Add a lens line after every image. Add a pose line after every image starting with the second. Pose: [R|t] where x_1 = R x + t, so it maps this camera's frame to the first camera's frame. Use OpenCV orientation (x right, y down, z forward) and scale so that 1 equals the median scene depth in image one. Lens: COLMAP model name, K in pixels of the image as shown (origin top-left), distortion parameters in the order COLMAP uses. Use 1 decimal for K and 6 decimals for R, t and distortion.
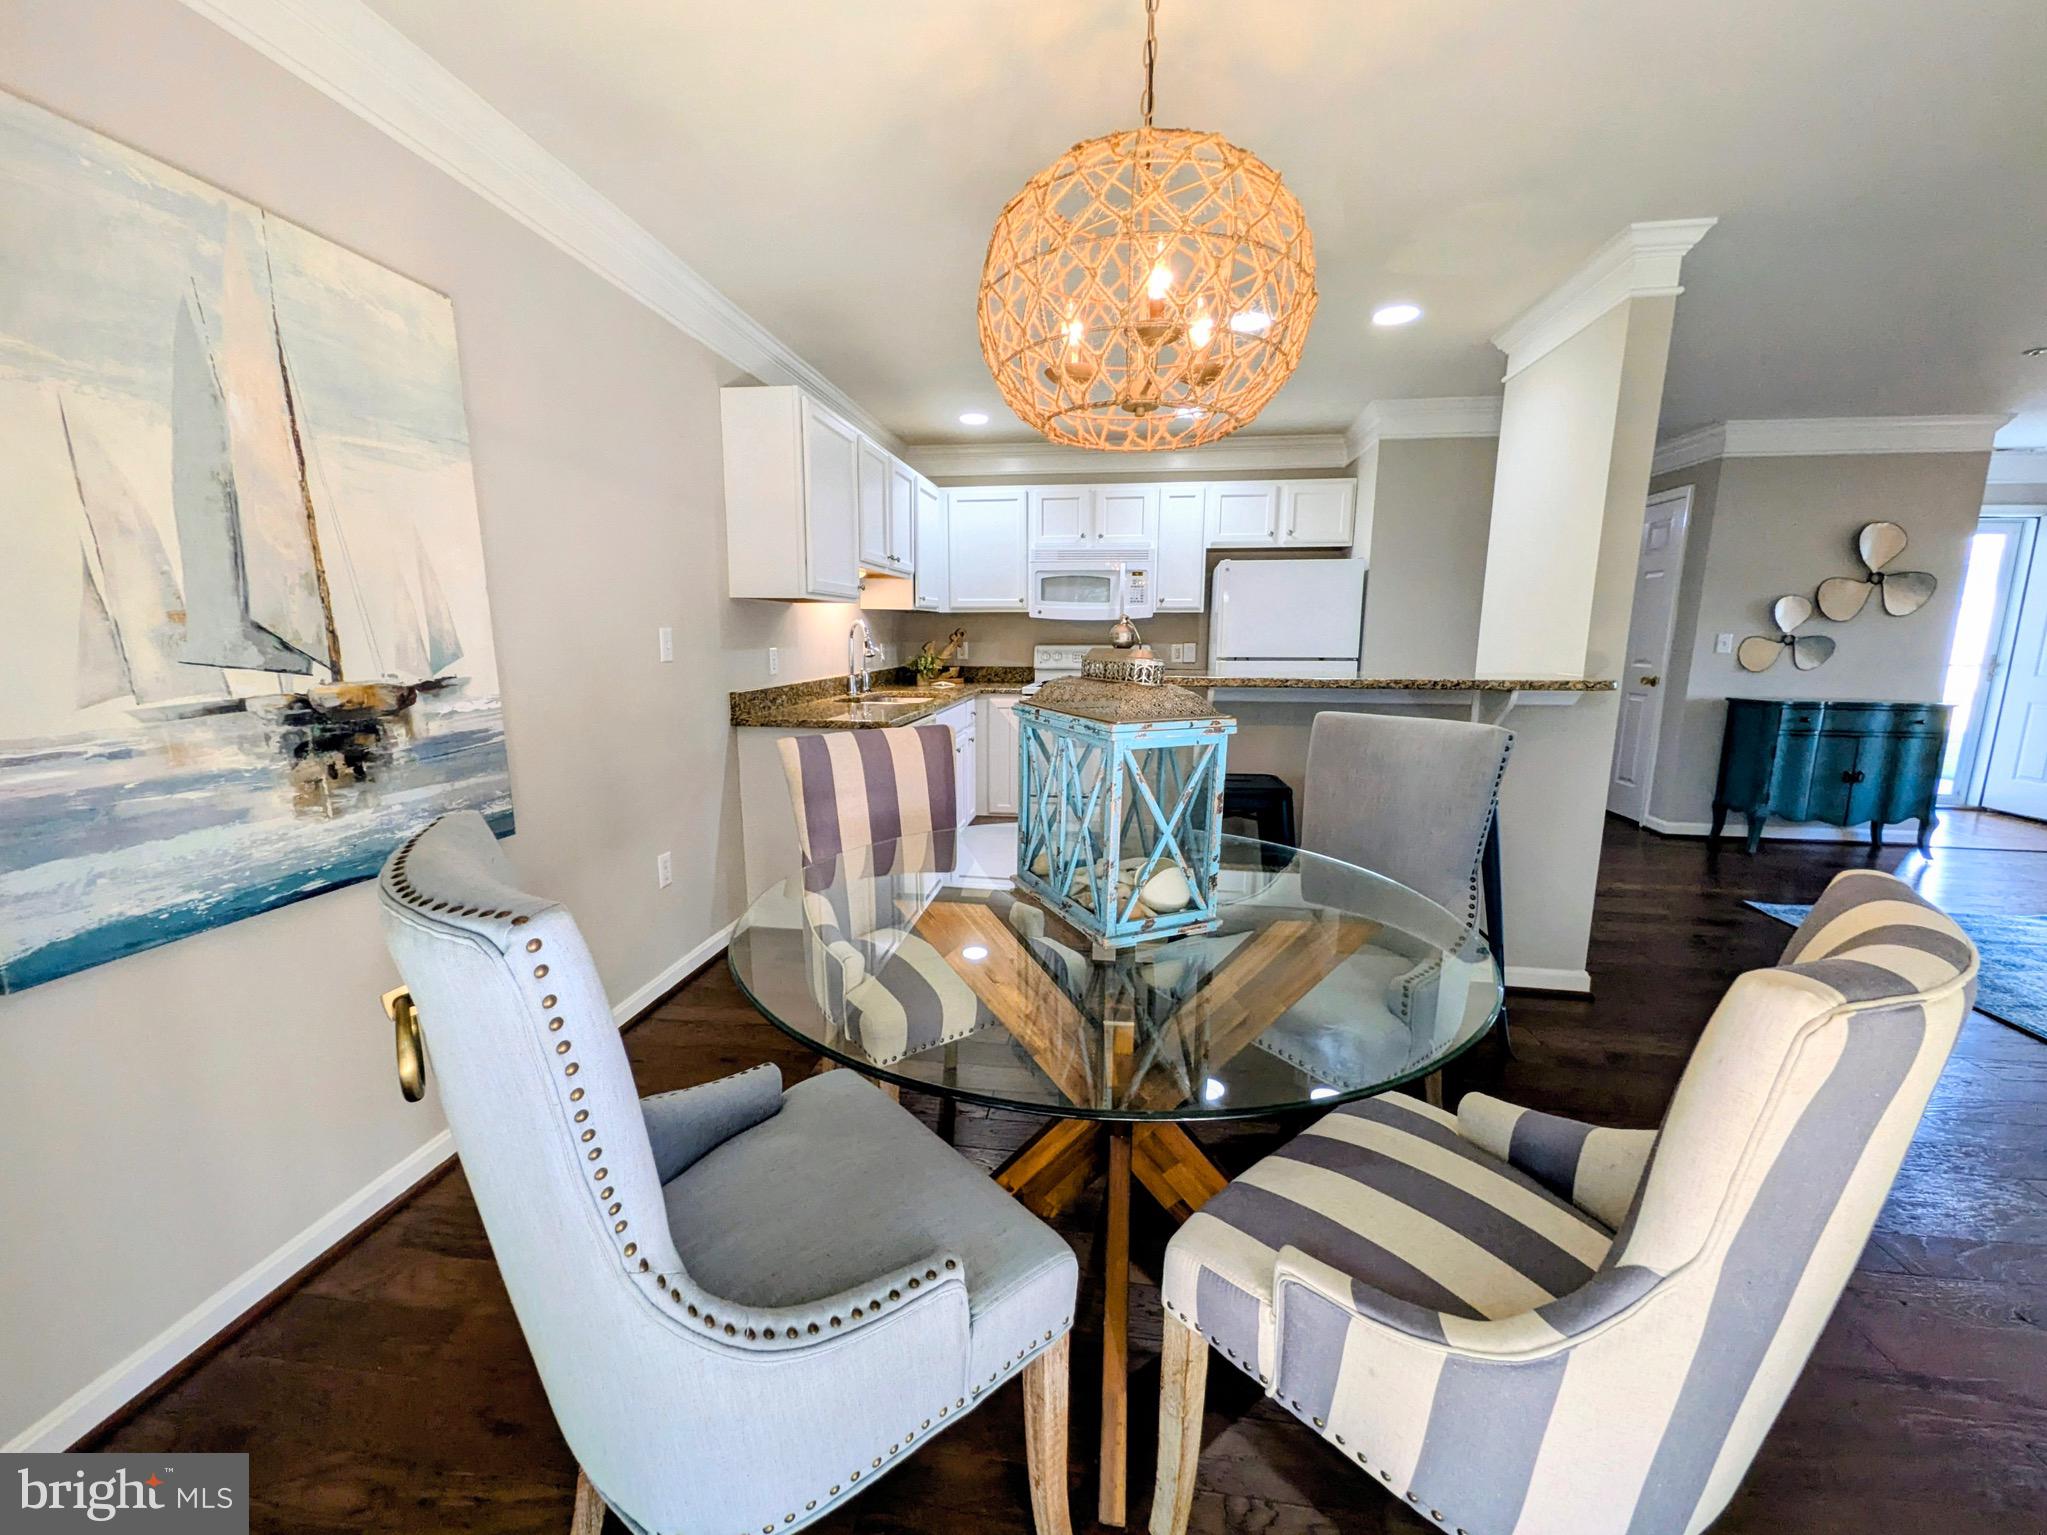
lens RADIAL K [[811.2, 0, 1019.9], [0, 811.2, 771.7], [0, 0, 1]] dist [0.006813, -0.000224]
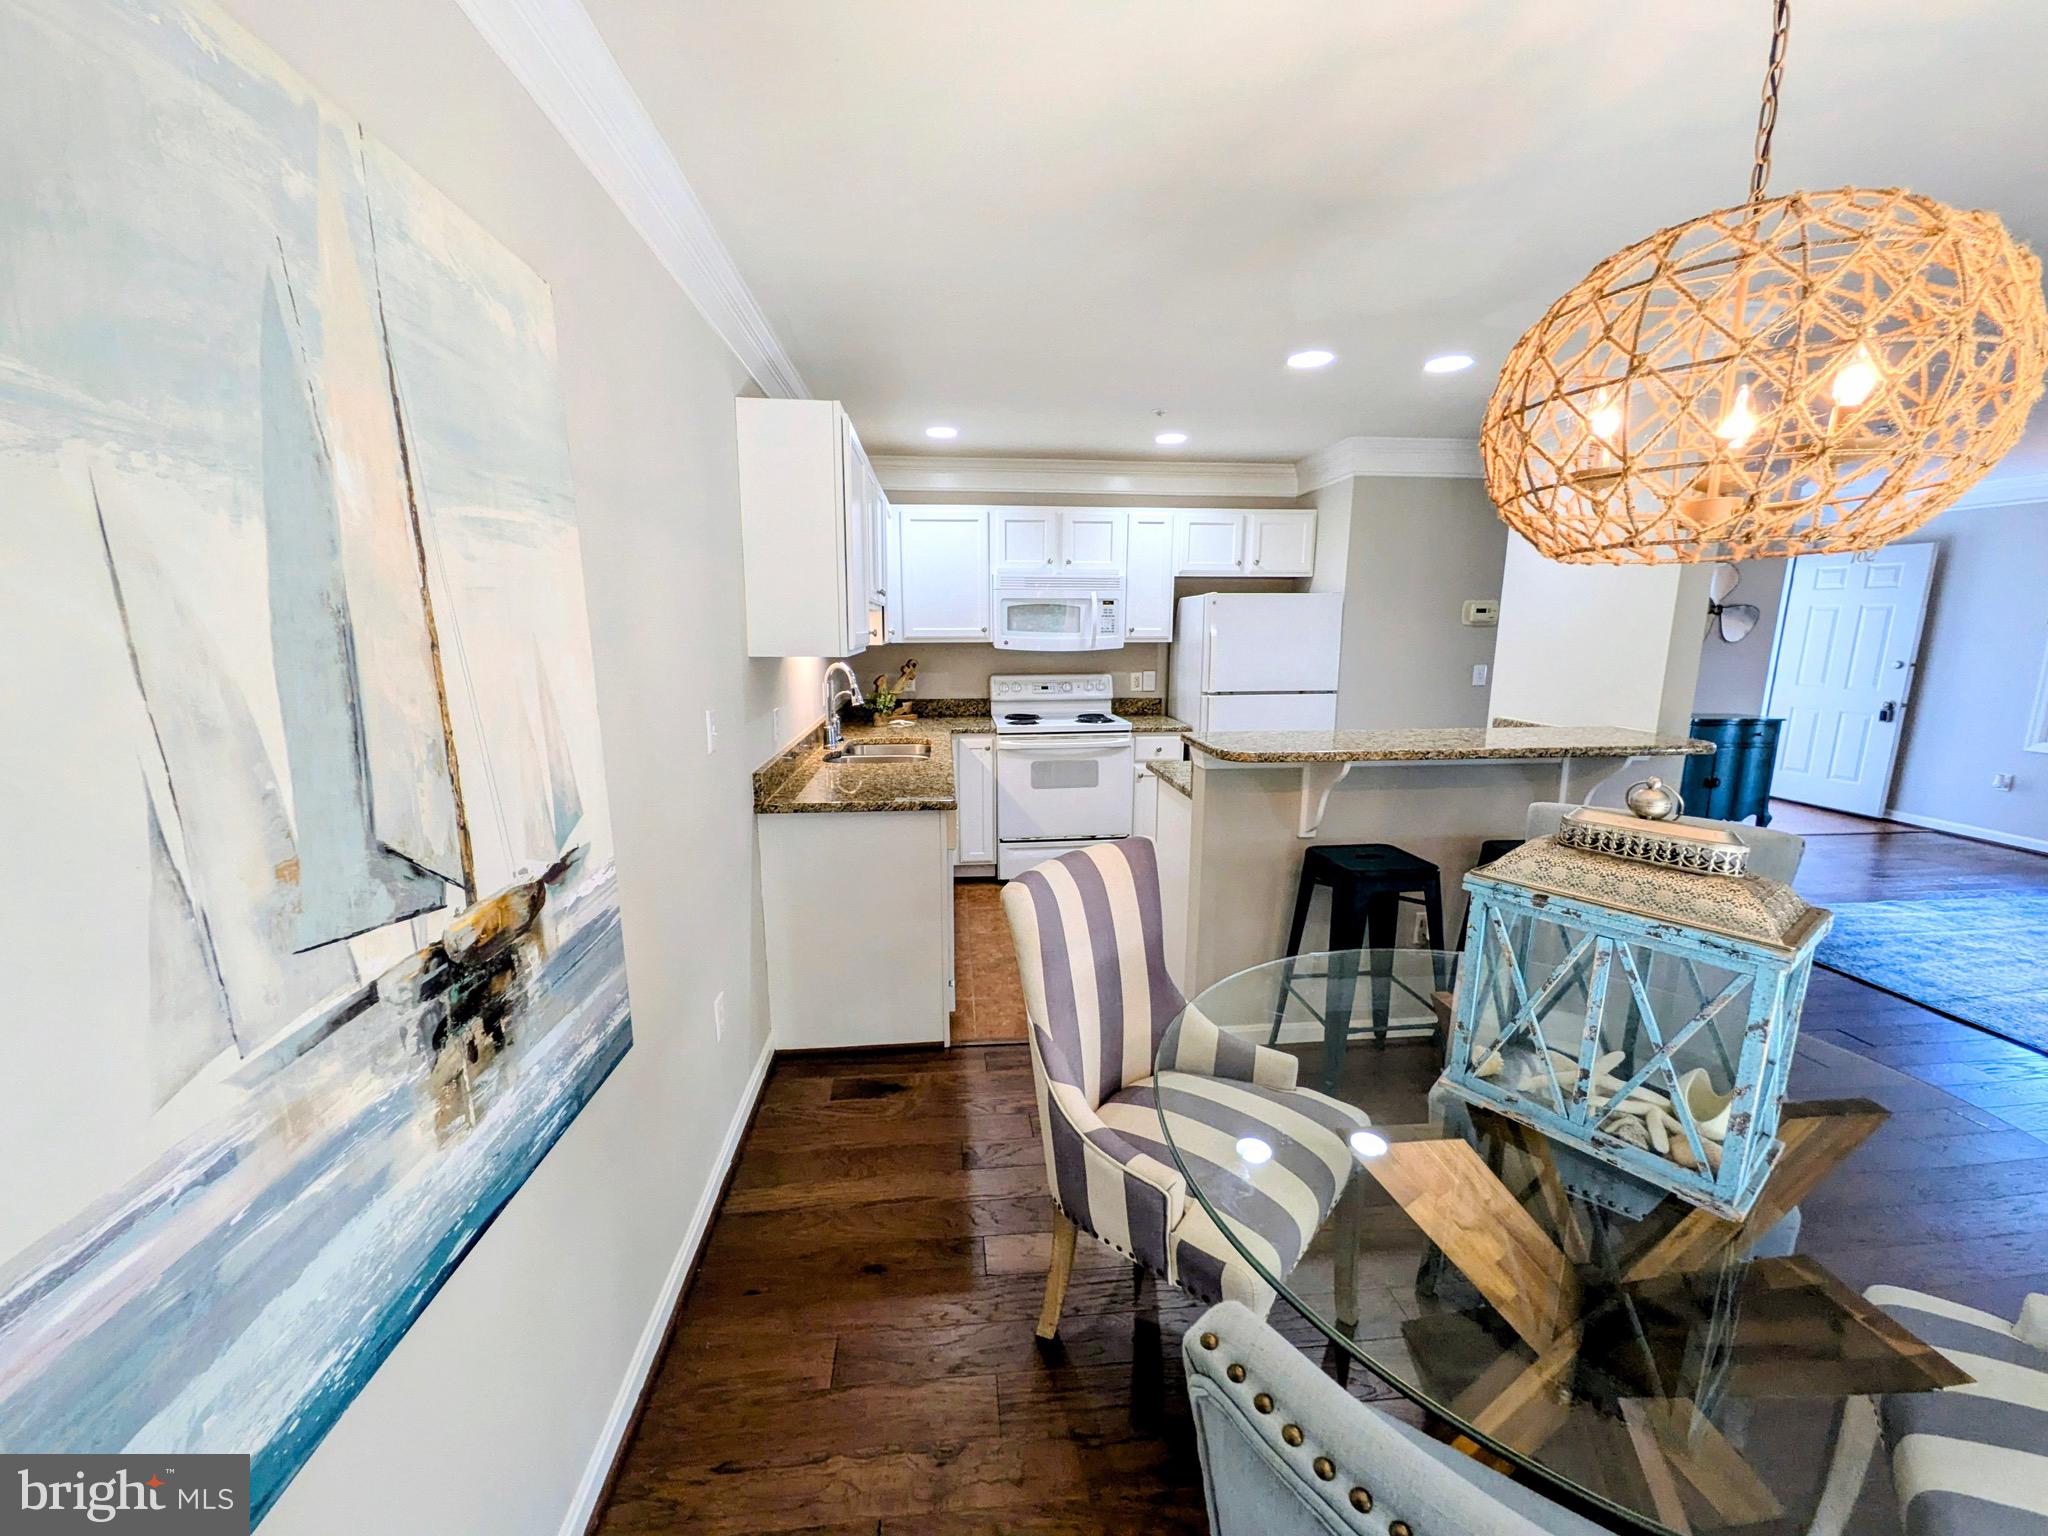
lens RADIAL K [[806.7, 0, 1018.8], [0, 806.7, 771.9], [0, 0, 1]] dist [0.007340, 0.000140]
pose [[0.972233, -0.046109, 0.229429, -0.198772], [0.043345, 0.998914, 0.017072, -0.070905], [-0.229967, -0.006653, 0.973176, 0.107238]]
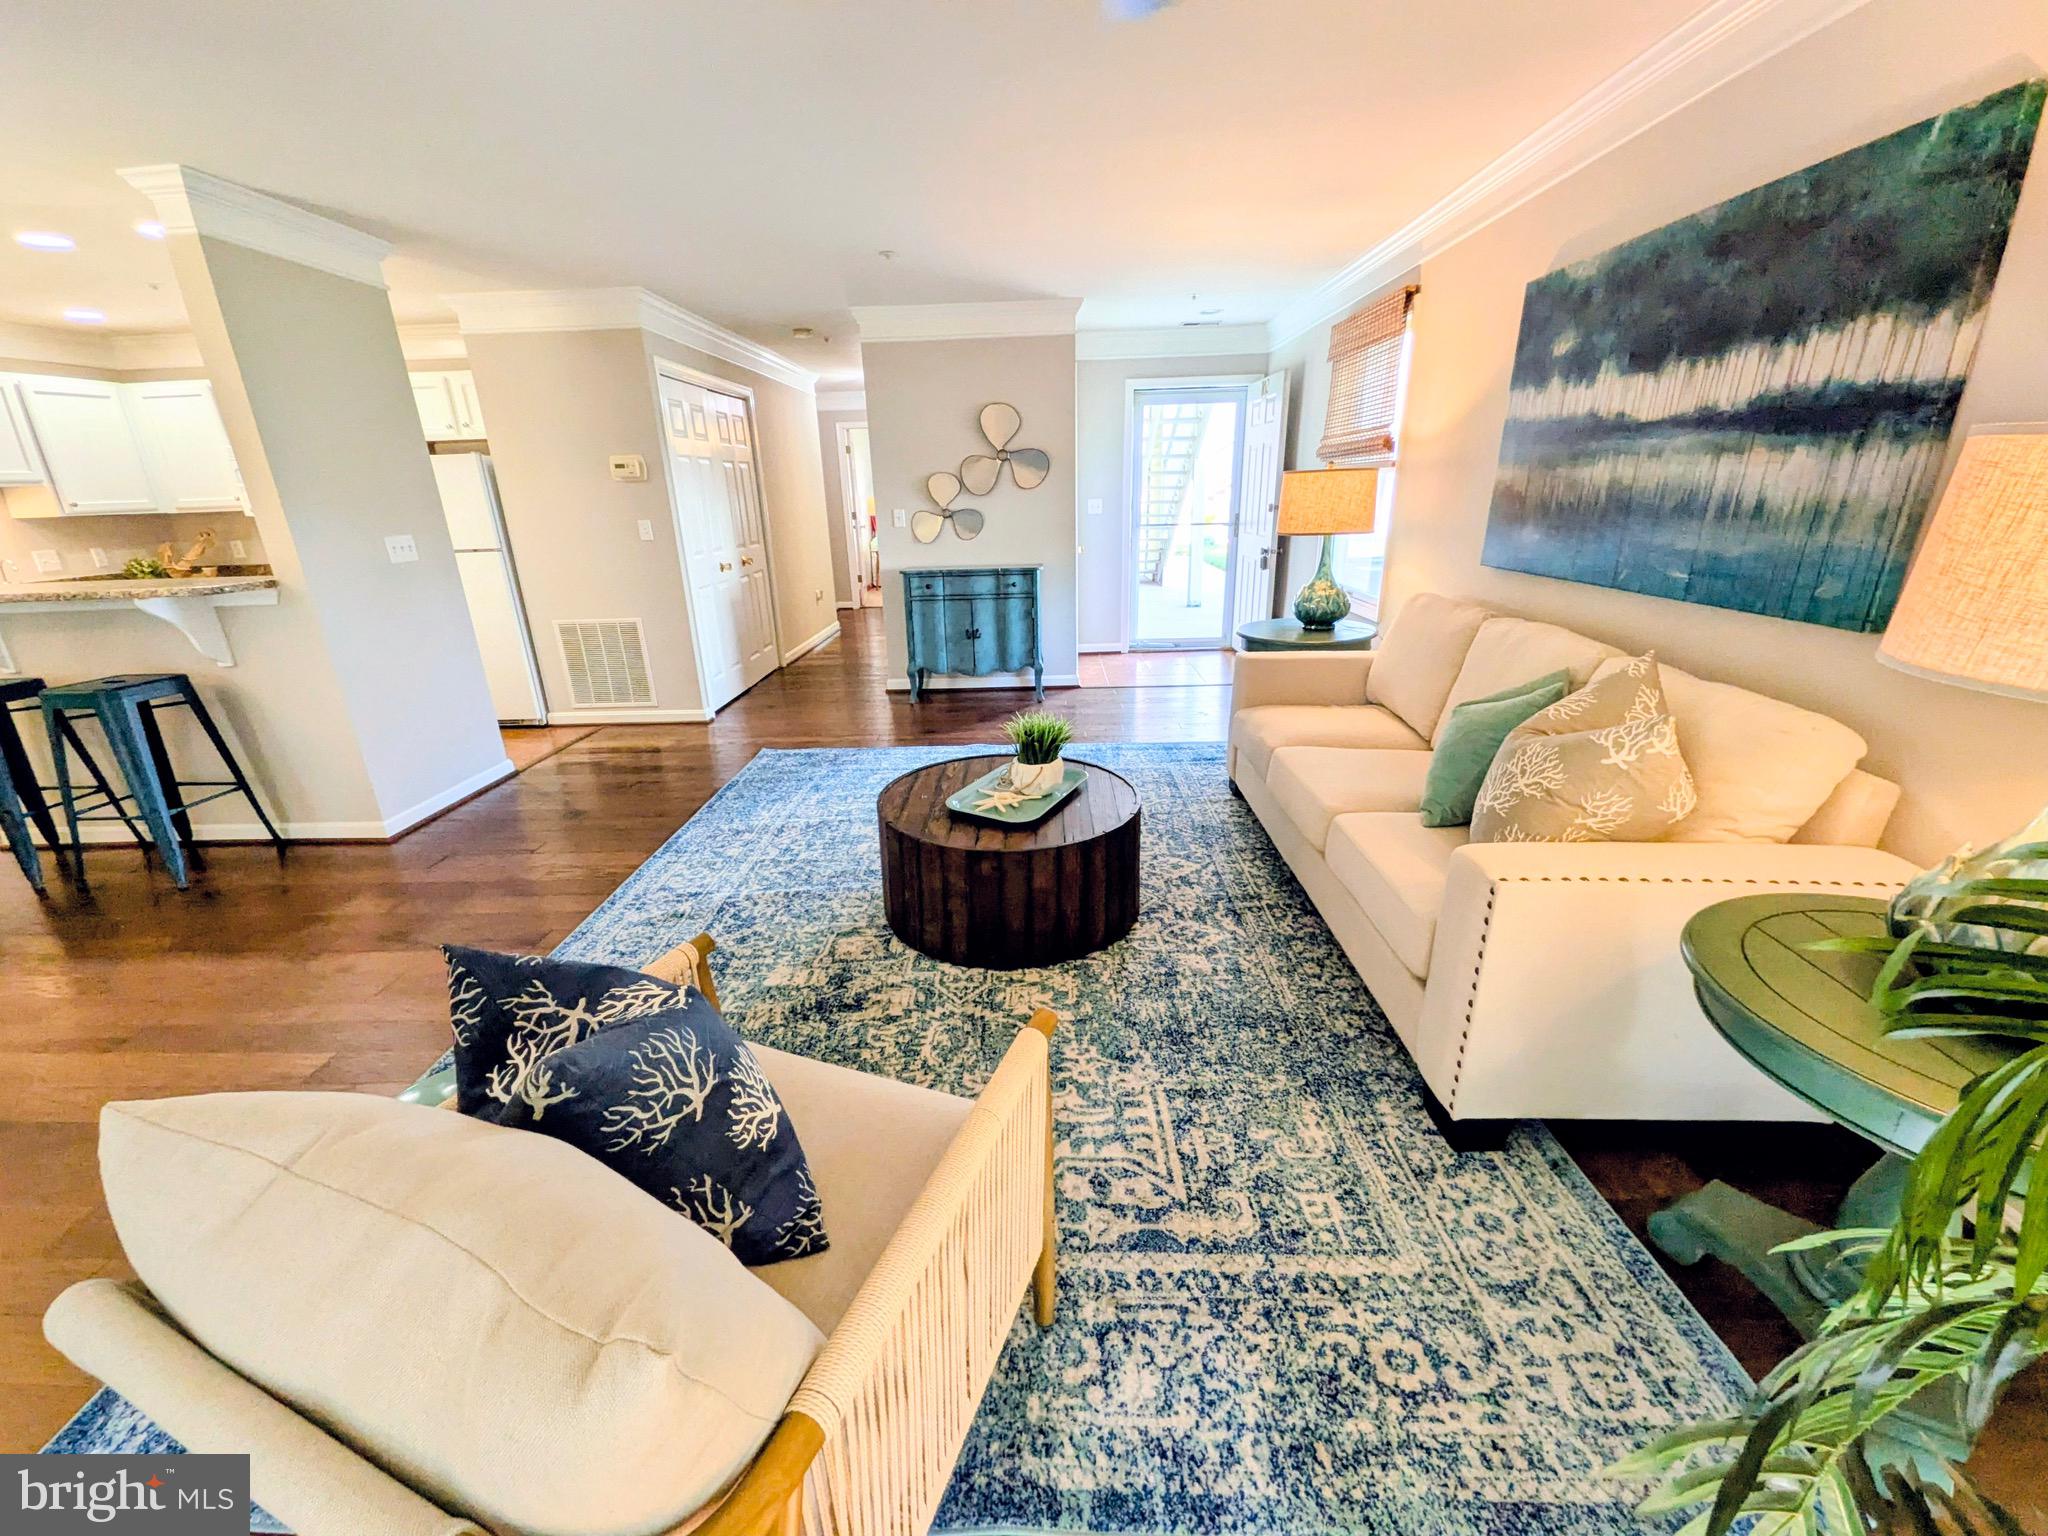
lens RADIAL K [[805.2, 0, 1022.3], [0, 805.2, 775.1], [0, 0, 1]] dist [0.001673, -0.000367]
pose [[0.992701, -0.071010, 0.097476, 0.962077], [0.053688, 0.983972, 0.170048, 0.012860], [-0.107989, -0.163573, 0.980603, -0.180832]]
